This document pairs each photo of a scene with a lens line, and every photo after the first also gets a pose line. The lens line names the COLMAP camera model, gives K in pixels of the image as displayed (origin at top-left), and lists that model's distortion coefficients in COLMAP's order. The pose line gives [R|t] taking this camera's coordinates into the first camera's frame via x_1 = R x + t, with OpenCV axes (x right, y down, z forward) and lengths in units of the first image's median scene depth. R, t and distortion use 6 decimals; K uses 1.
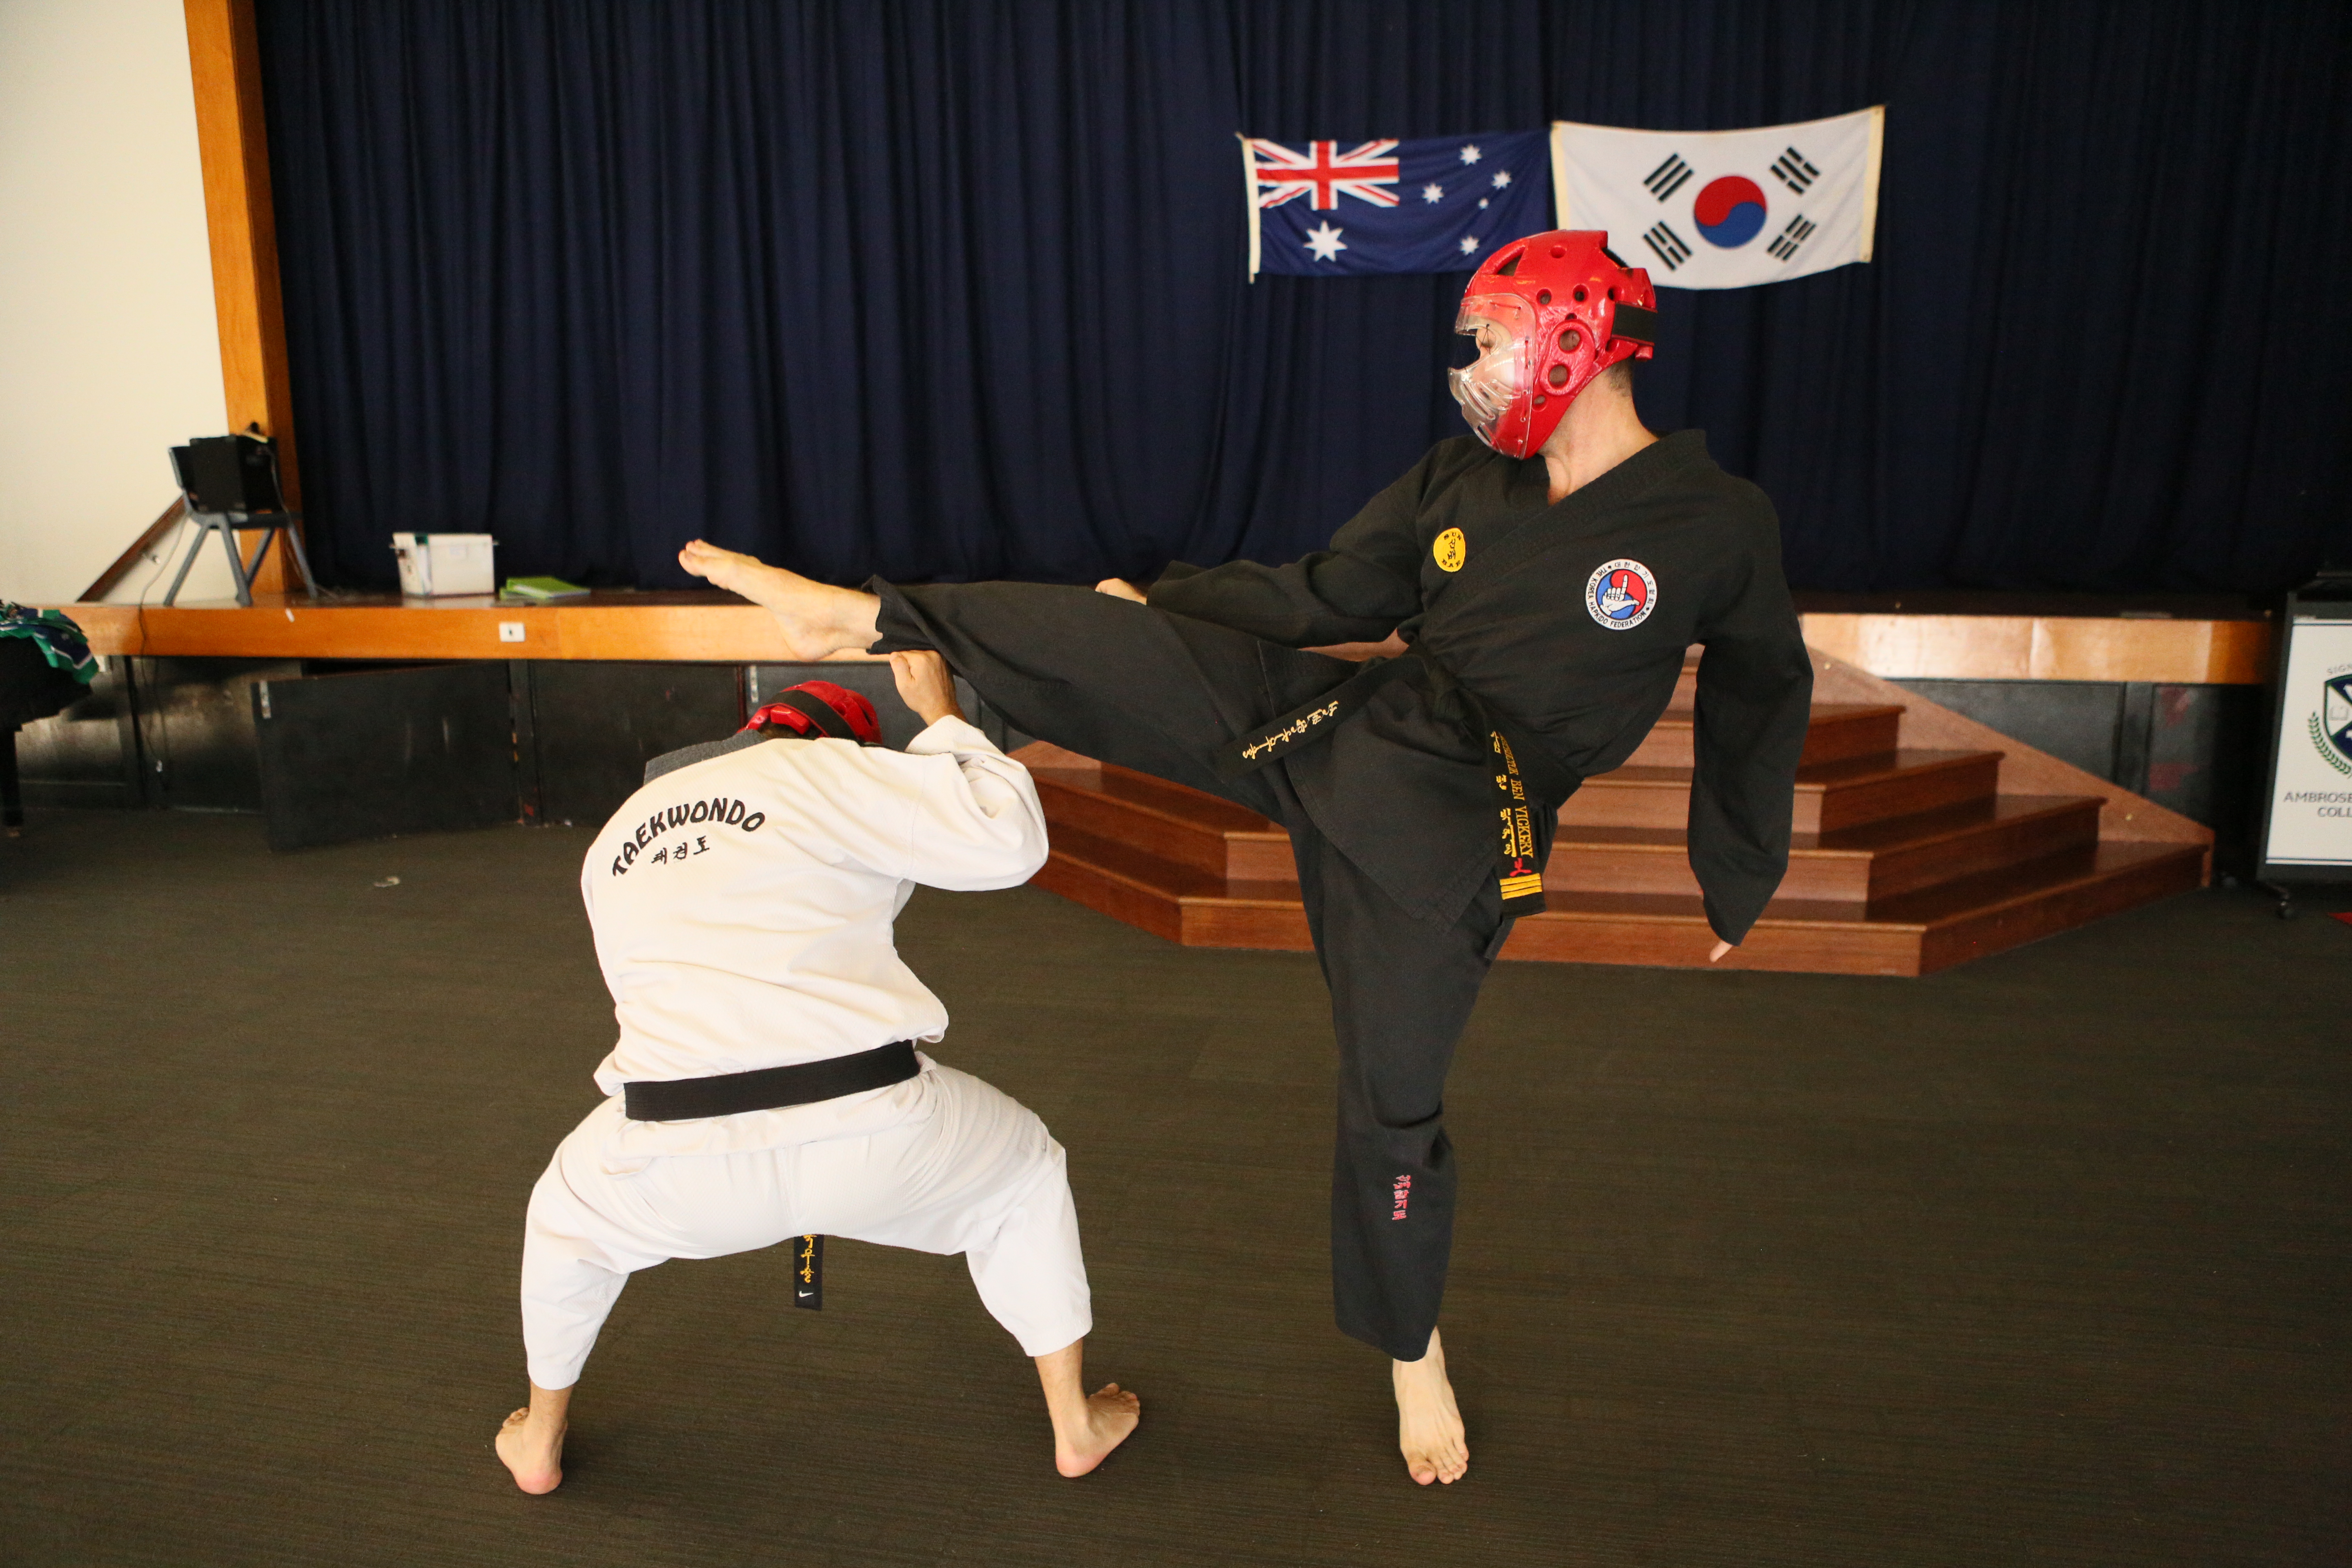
lens RADIAL K [[1629.3, 0, 1176.0], [0, 1629.3, 784.0], [0, 0, 1]] dist [-0.107119, 0.080028]
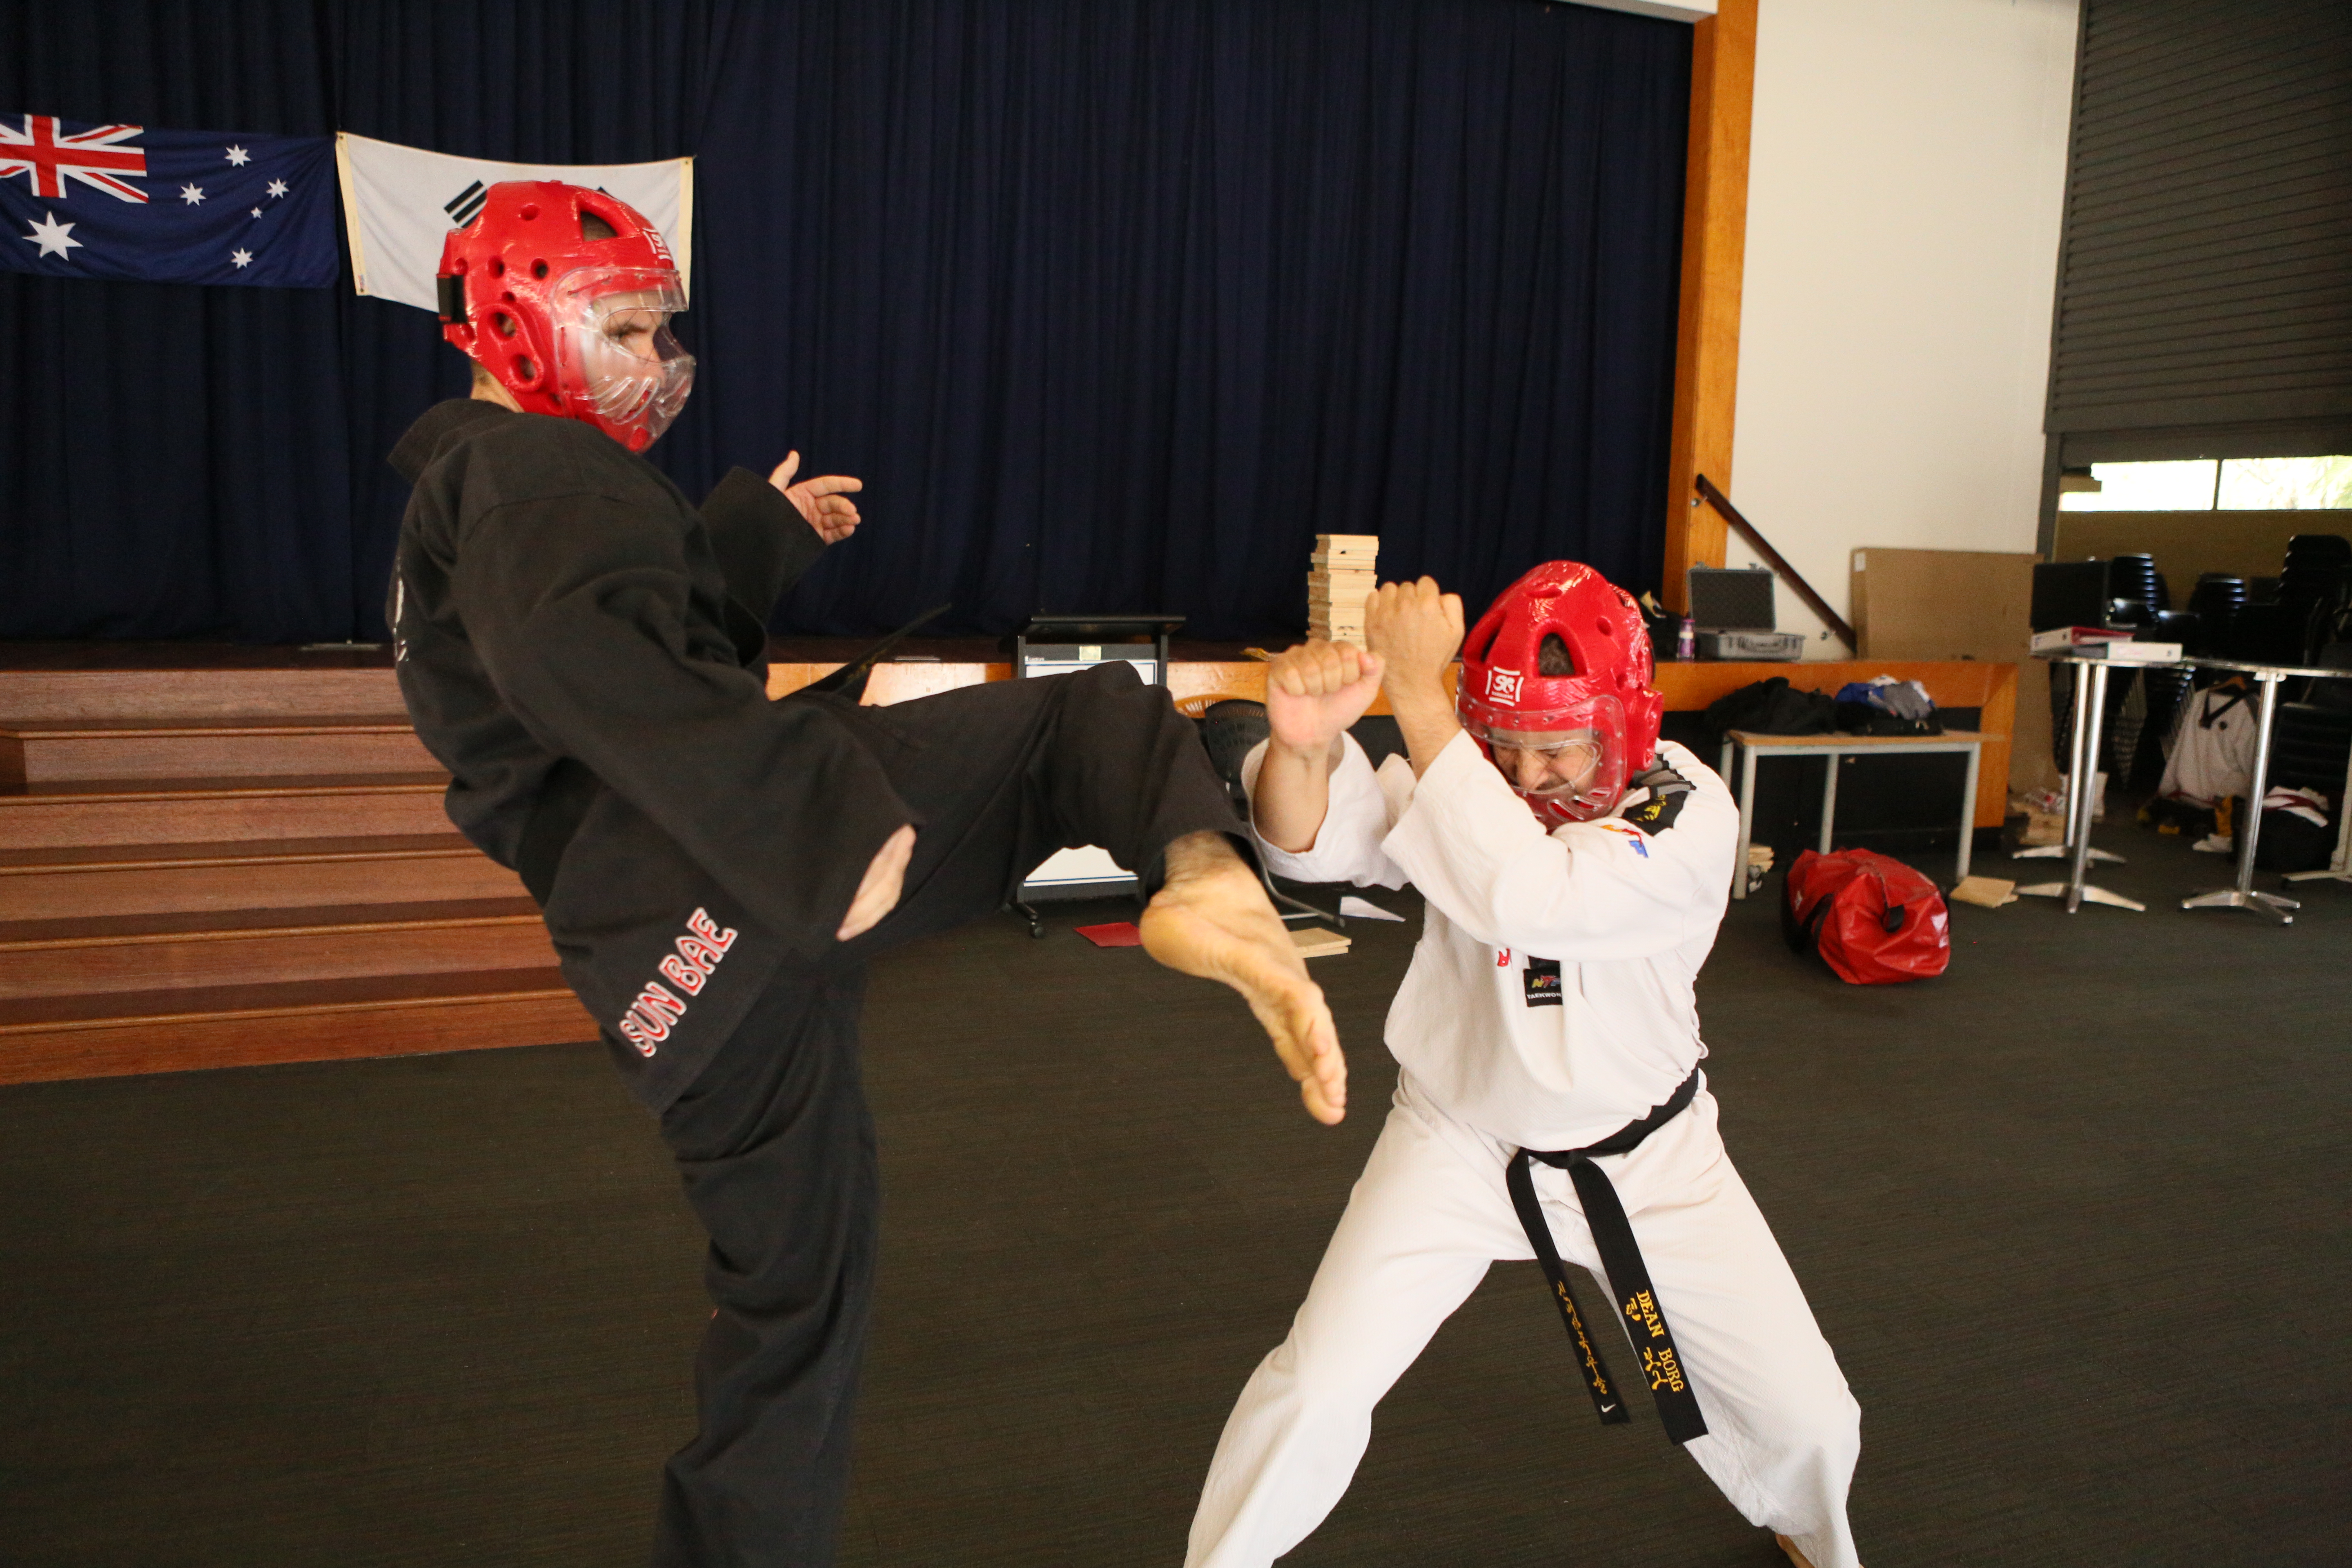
lens RADIAL K [[1610.3, 0, 1176.0], [0, 1610.3, 784.0], [0, 0, 1]] dist [-0.100599, 0.067397]
pose [[0.850331, -0.048615, 0.523997, 0.159000], [0.064593, 0.997837, -0.012244, 0.000208], [-0.522268, 0.044258, 0.851632, 0.005993]]
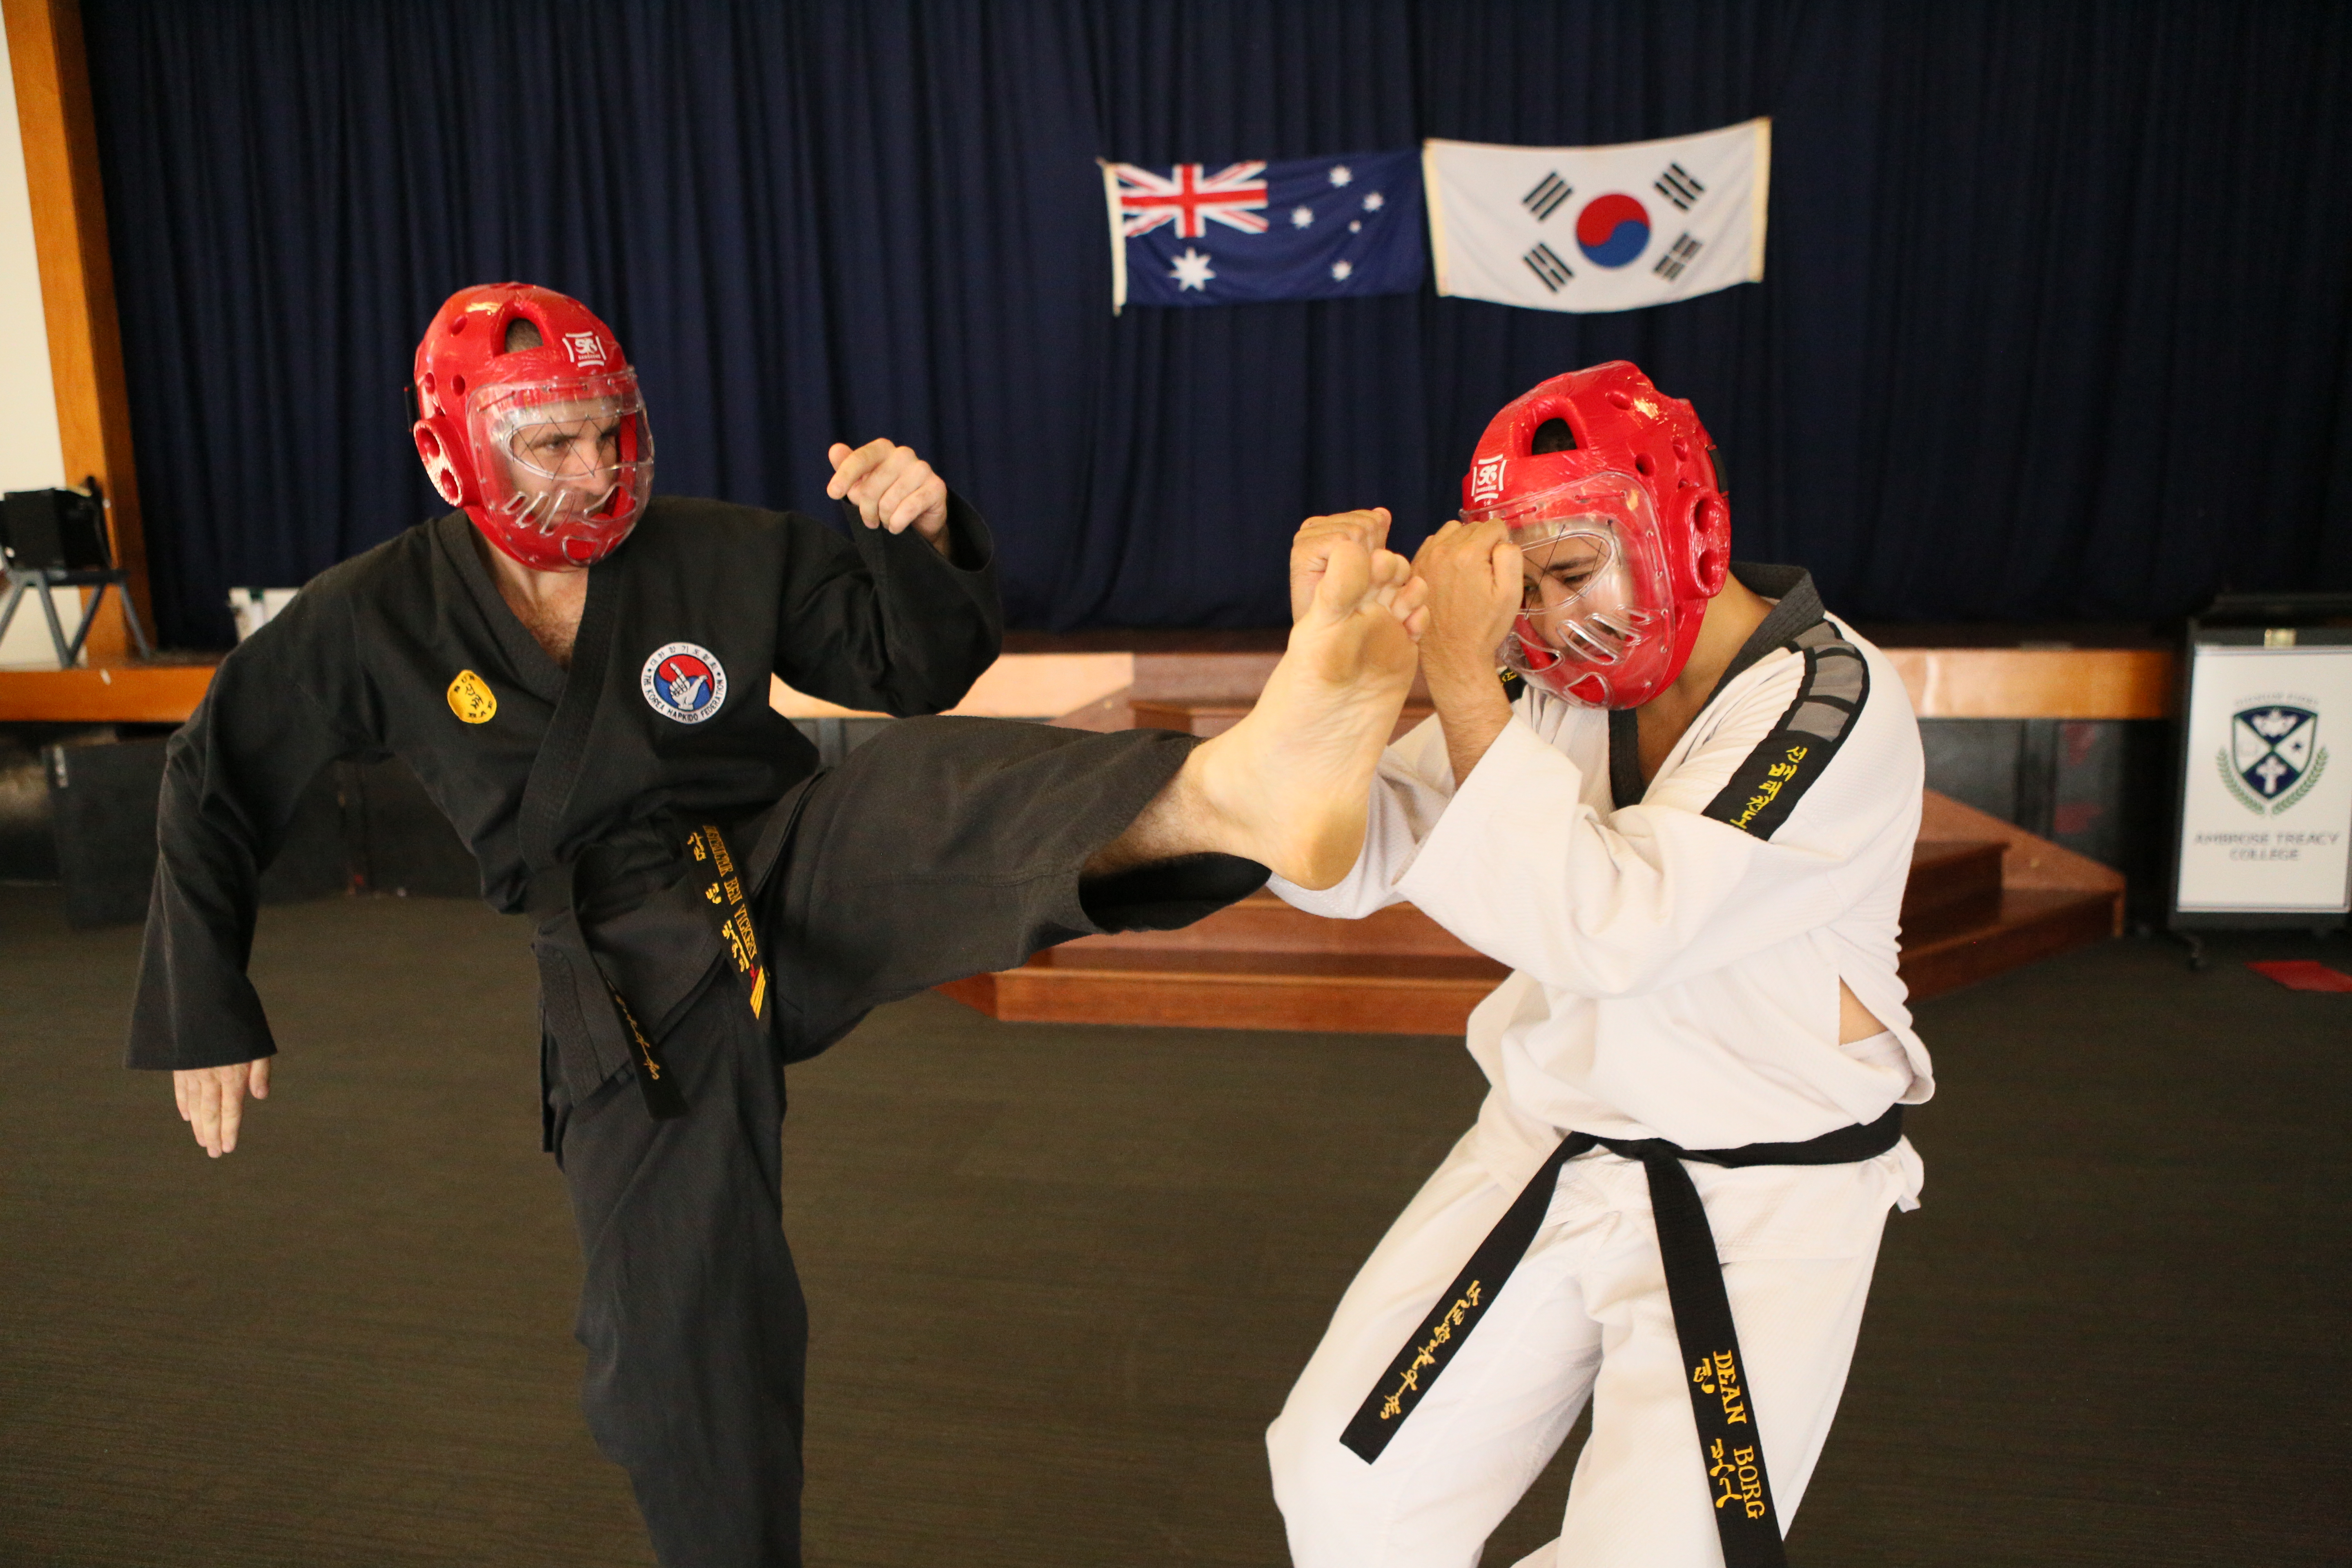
lens RADIAL K [[1629.3, 0, 1176.0], [0, 1629.3, 784.0], [0, 0, 1]] dist [-0.107119, 0.080028]
pose [[0.999856, -0.015209, 0.007550, 0.073777], [0.015427, 0.999439, -0.029714, -0.004312], [-0.007094, 0.029827, 0.999530, 0.055652]]
